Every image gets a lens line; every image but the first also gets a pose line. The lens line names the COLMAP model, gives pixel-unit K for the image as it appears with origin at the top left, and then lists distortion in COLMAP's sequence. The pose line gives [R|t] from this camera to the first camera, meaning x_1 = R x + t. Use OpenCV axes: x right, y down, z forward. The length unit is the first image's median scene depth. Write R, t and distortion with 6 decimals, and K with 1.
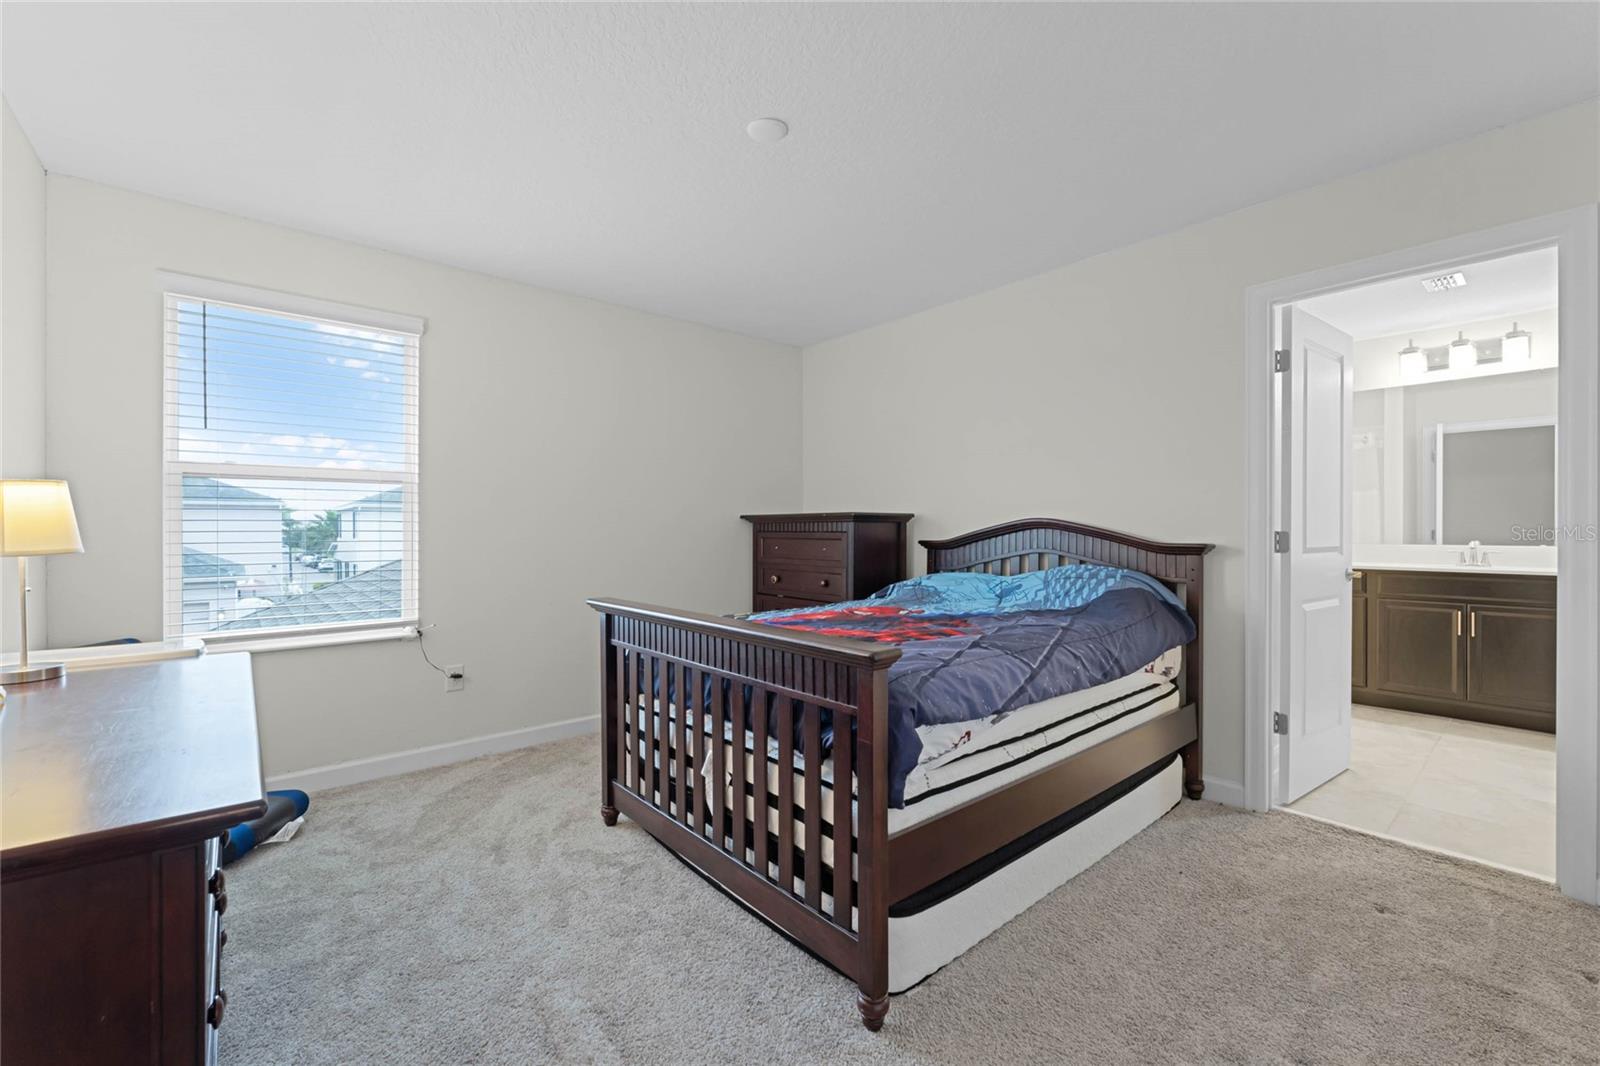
lens RADIAL K [[657.4, 0, 797.3], [0, 657.4, 531.2], [0, 0, 1]] dist [-0.003005, -0.000364]
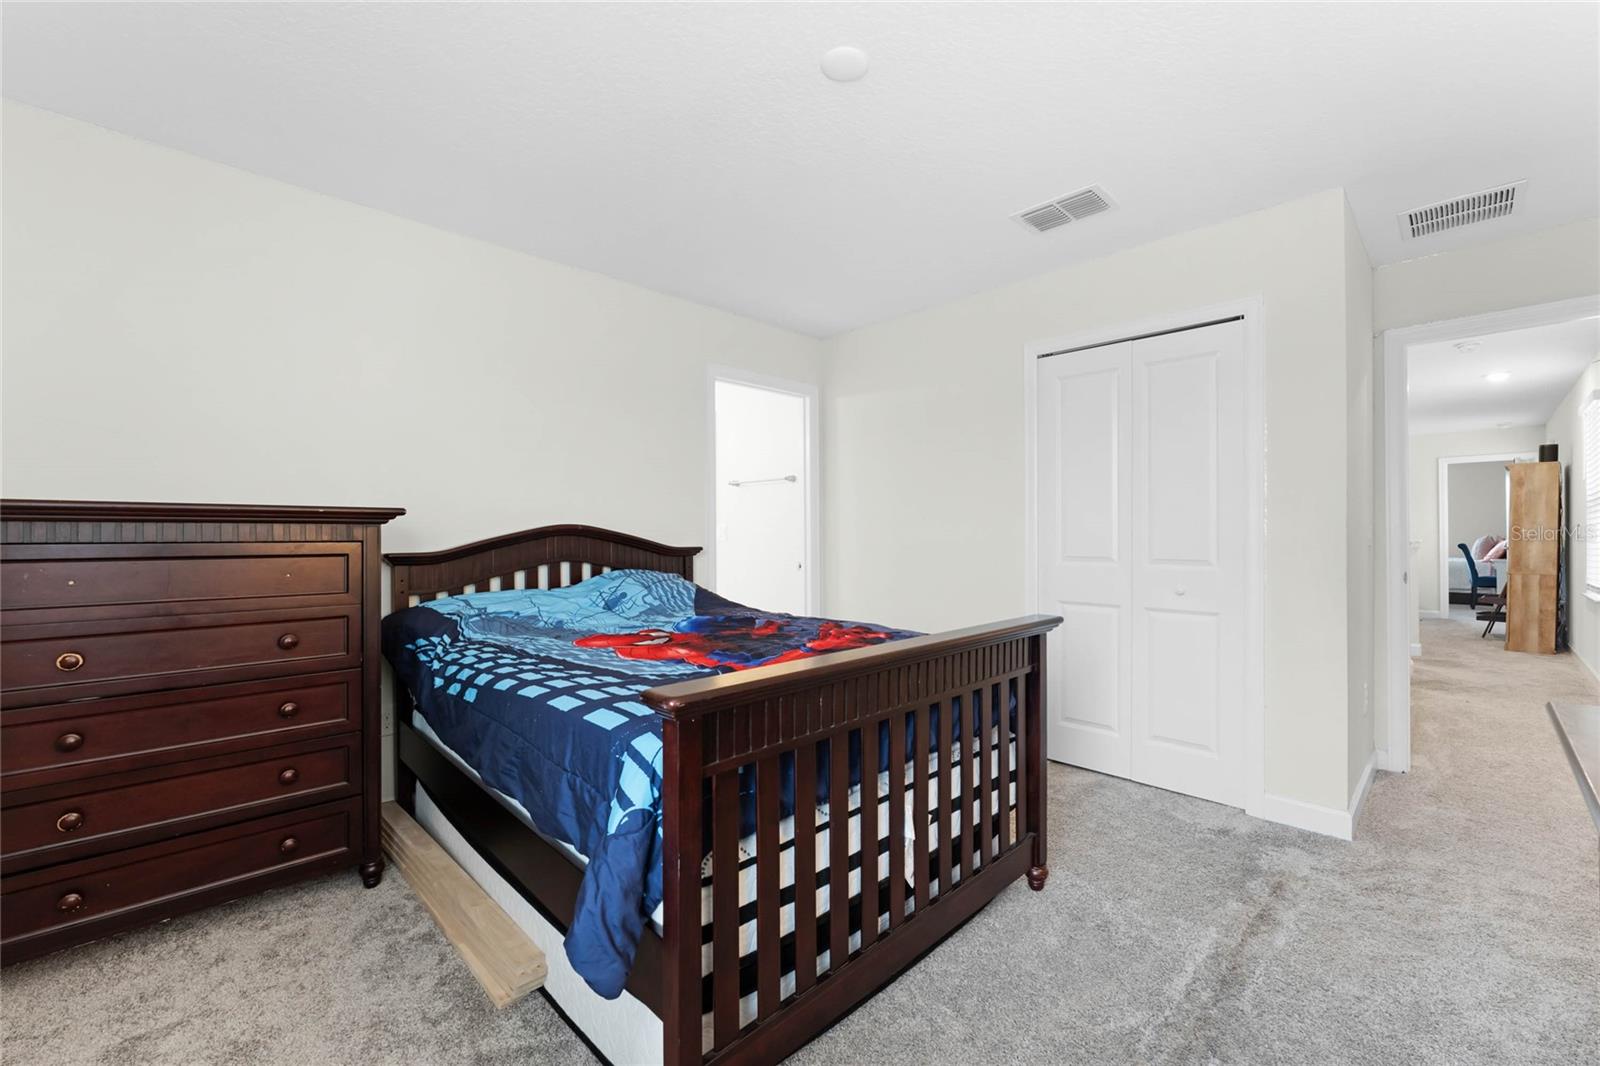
lens RADIAL K [[657.4, 0, 797.0], [0, 657.4, 536.3], [0, 0, 1]] dist [-0.003005, -0.000364]
pose [[-0.059517, 0.003283, 0.998222, -0.744486], [0.008182, 0.999963, -0.002801, 0.003412], [-0.998194, 0.008001, -0.059541, 0.988988]]
